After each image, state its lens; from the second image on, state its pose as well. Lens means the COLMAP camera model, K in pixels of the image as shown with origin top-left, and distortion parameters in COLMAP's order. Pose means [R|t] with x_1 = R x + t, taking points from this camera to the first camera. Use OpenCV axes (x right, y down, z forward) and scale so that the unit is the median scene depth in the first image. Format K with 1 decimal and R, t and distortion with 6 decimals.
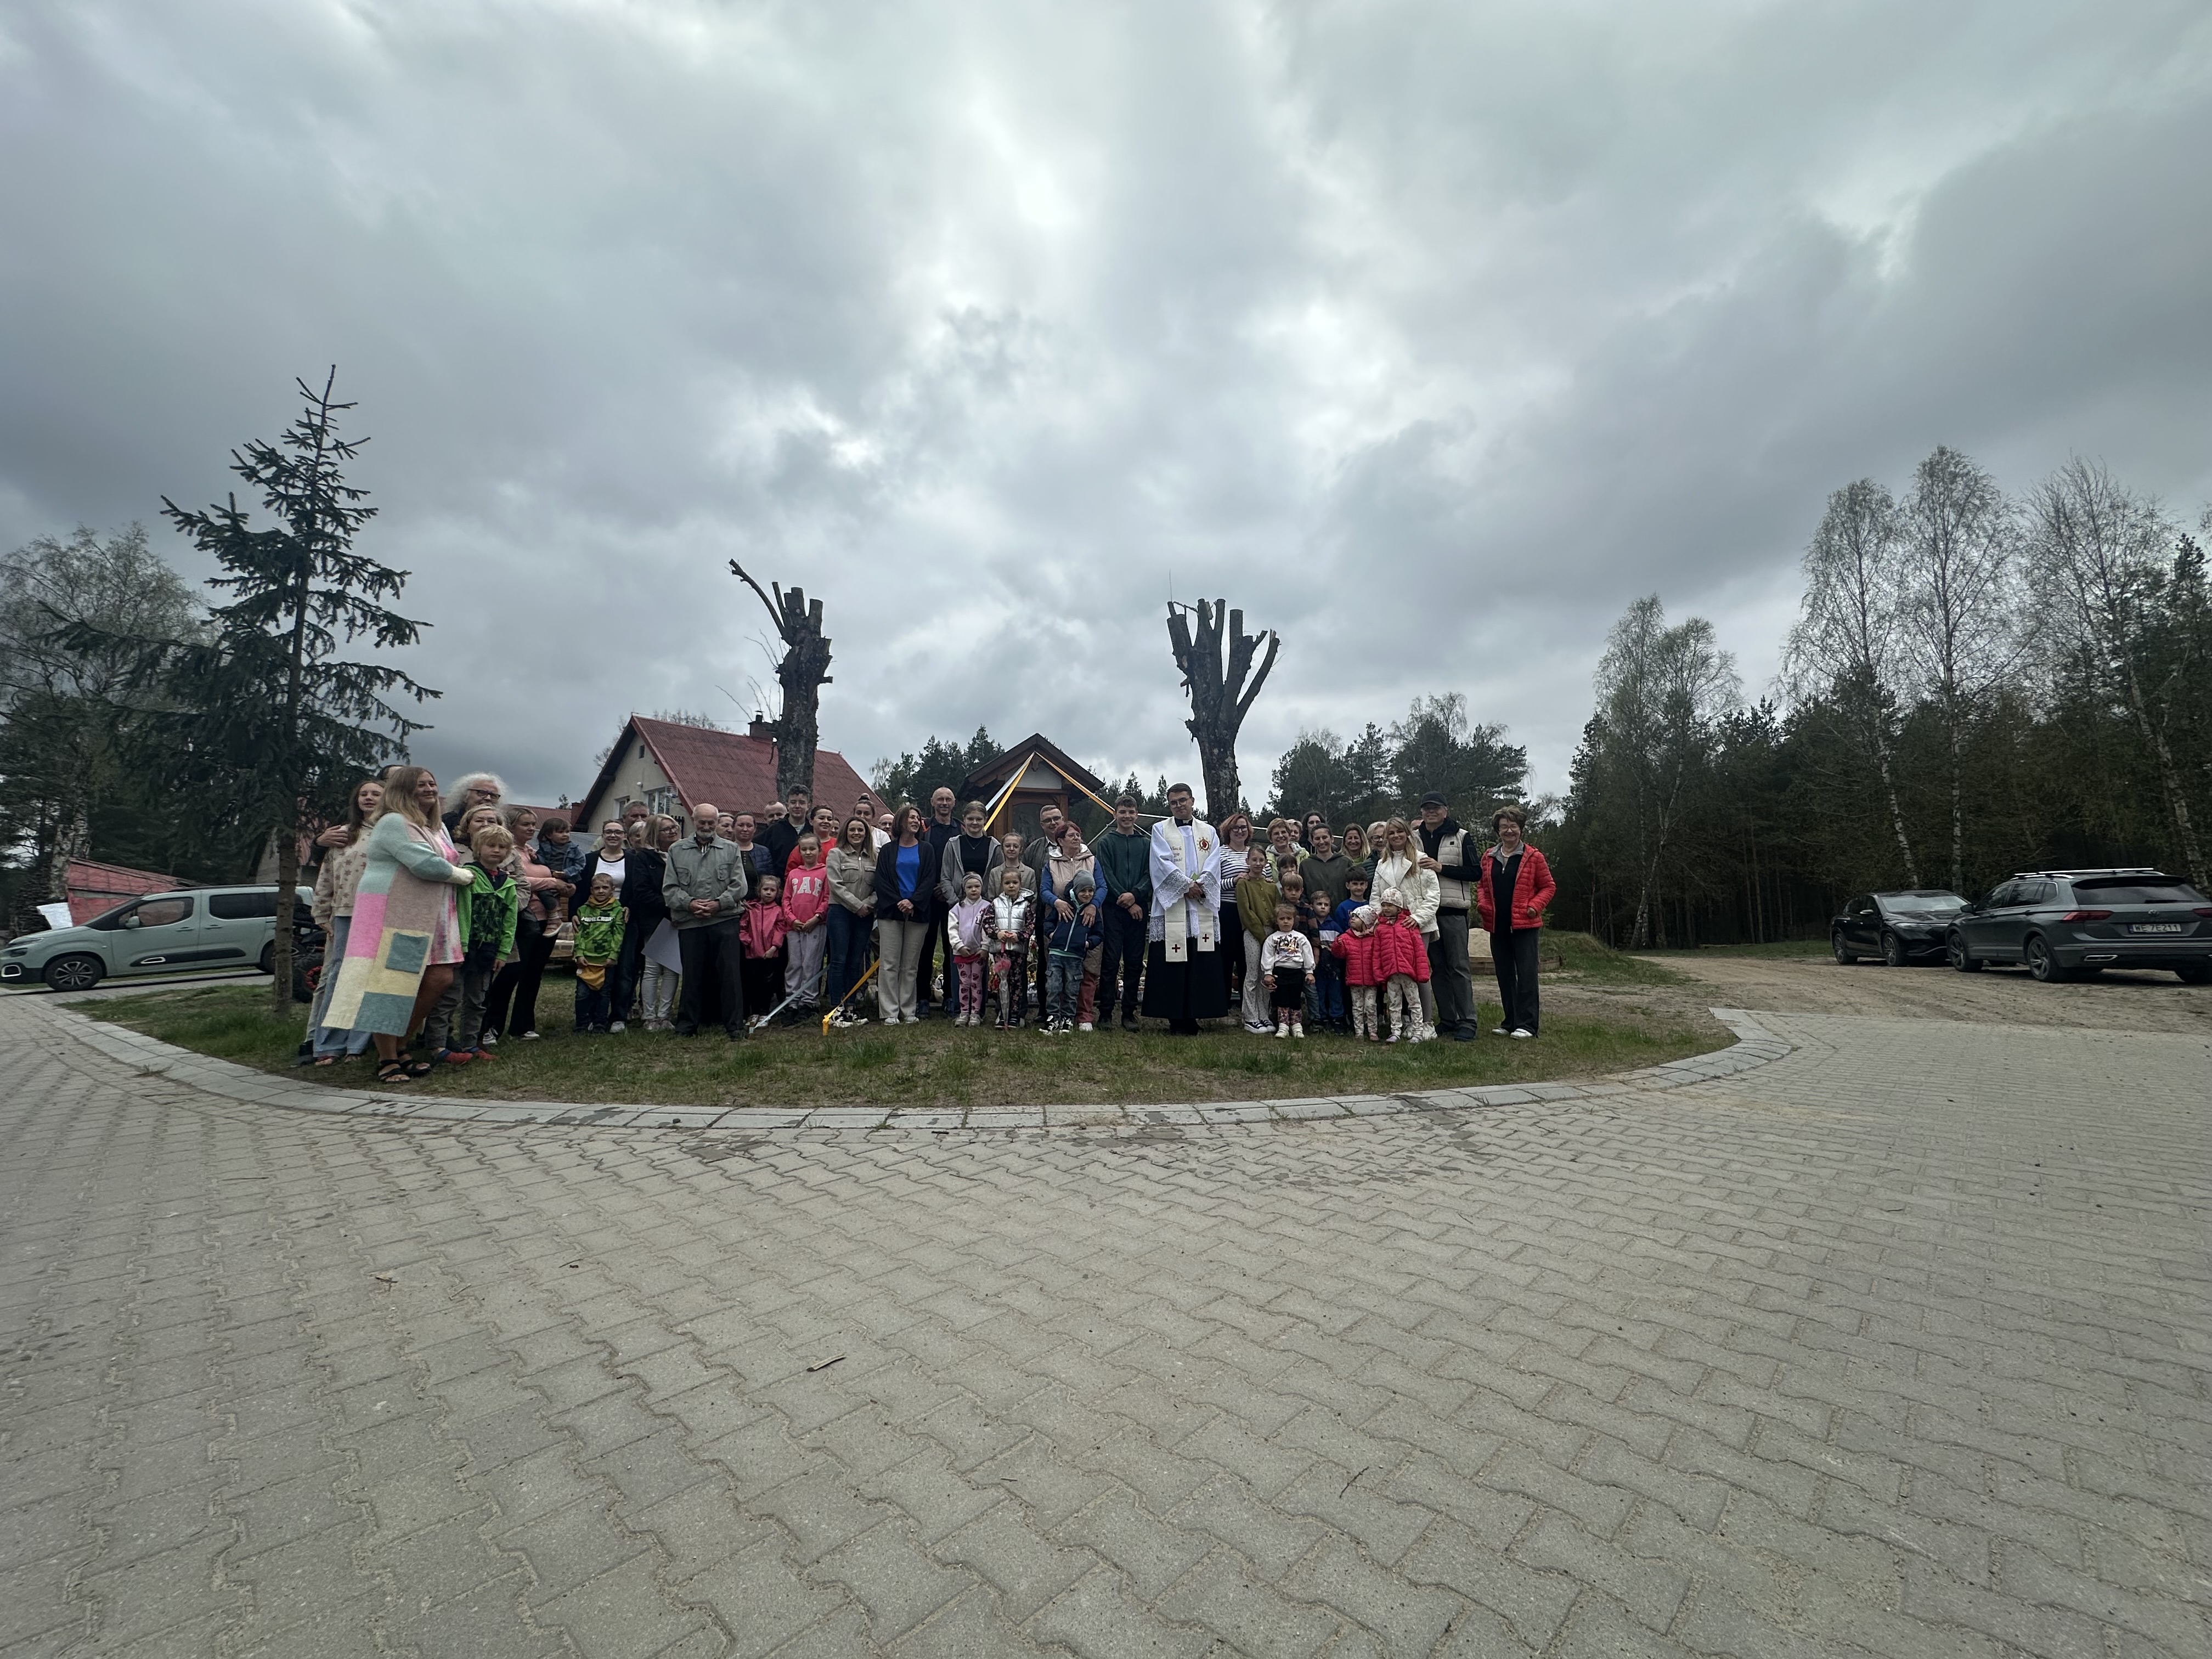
lens RADIAL K [[881.5, 0, 1105.5], [0, 881.5, 827.0], [0, 0, 1]] dist [-0.001022, 0.000102]
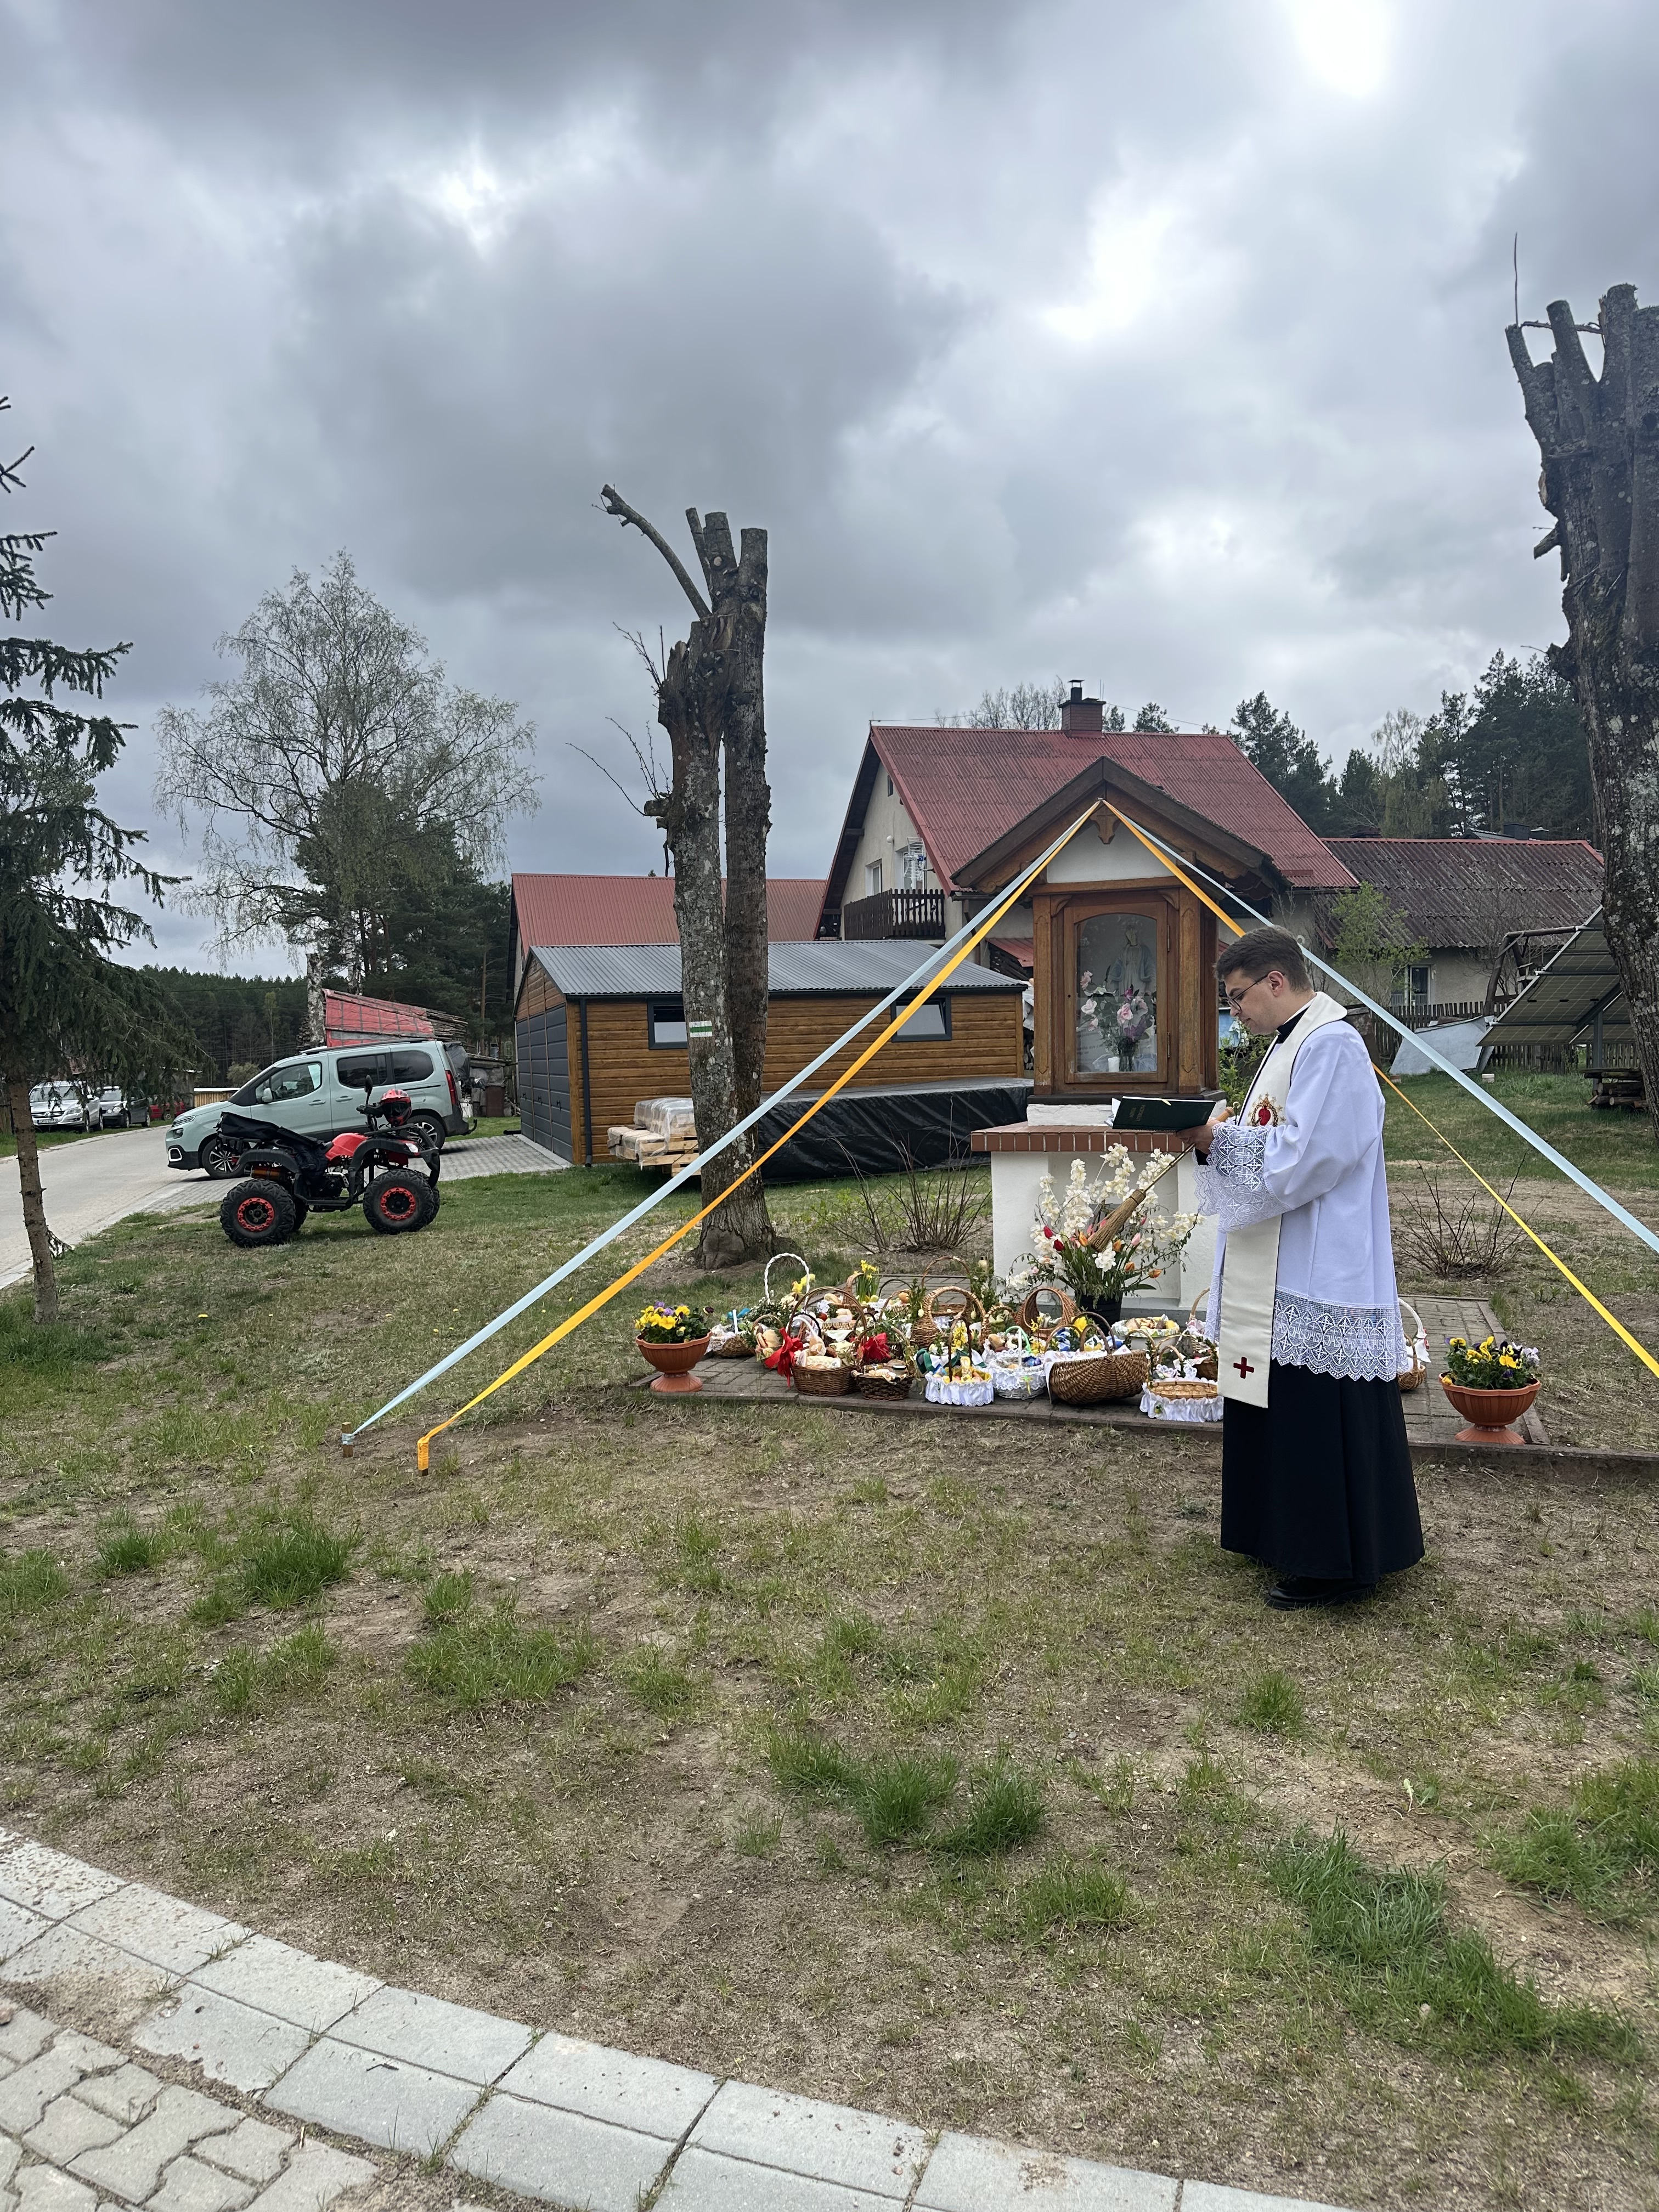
lens RADIAL K [[1540.1, 0, 831.6], [0, 1540.1, 1110.9], [0, 0, 1]] dist [0.095501, -0.126108]
pose [[0.807034, 0.008396, -0.590445, 0.393930], [0.092391, 0.985789, 0.140300, -0.076888], [0.583232, -0.167779, 0.794790, 0.402424]]
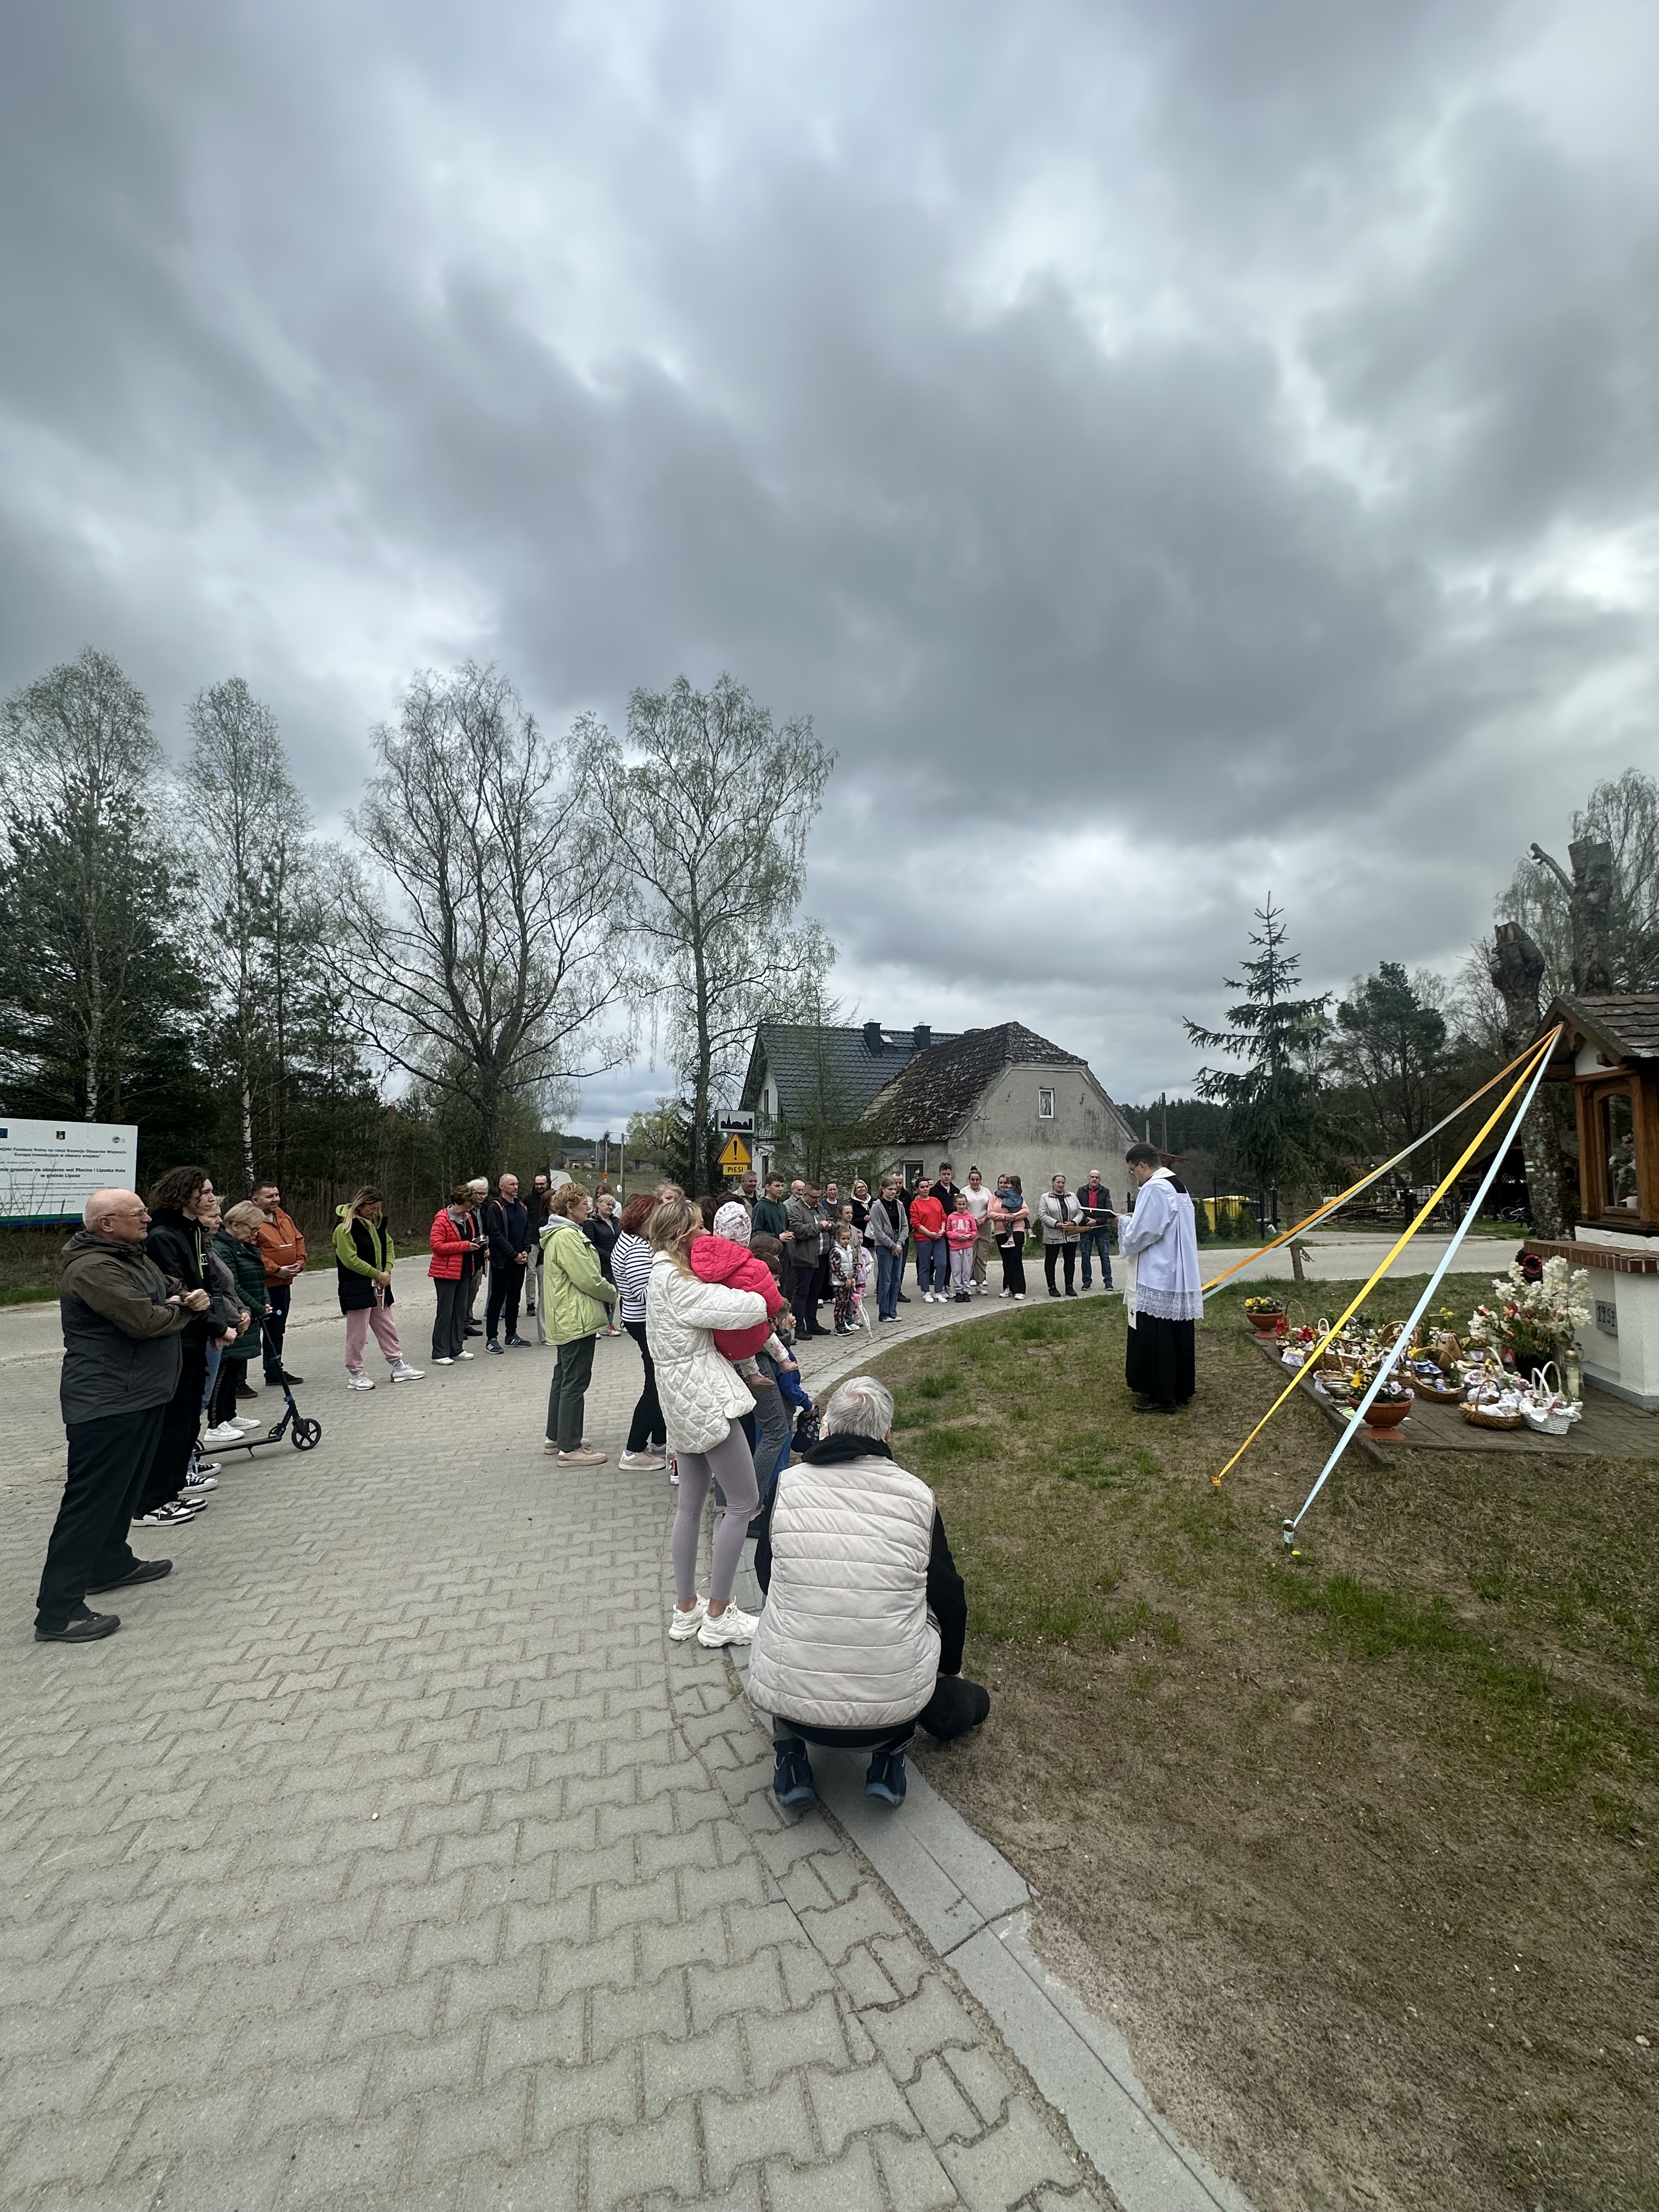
lens RADIAL K [[881.5, 0, 832.1], [0, 881.5, 1106.1], [0, 0, 1]] dist [-0.001022, 0.000102]
pose [[-0.517677, -0.055576, -0.853769, 1.110560], [0.109013, 0.985470, -0.130249, 0.004478], [0.848603, -0.160499, -0.504097, 1.246346]]
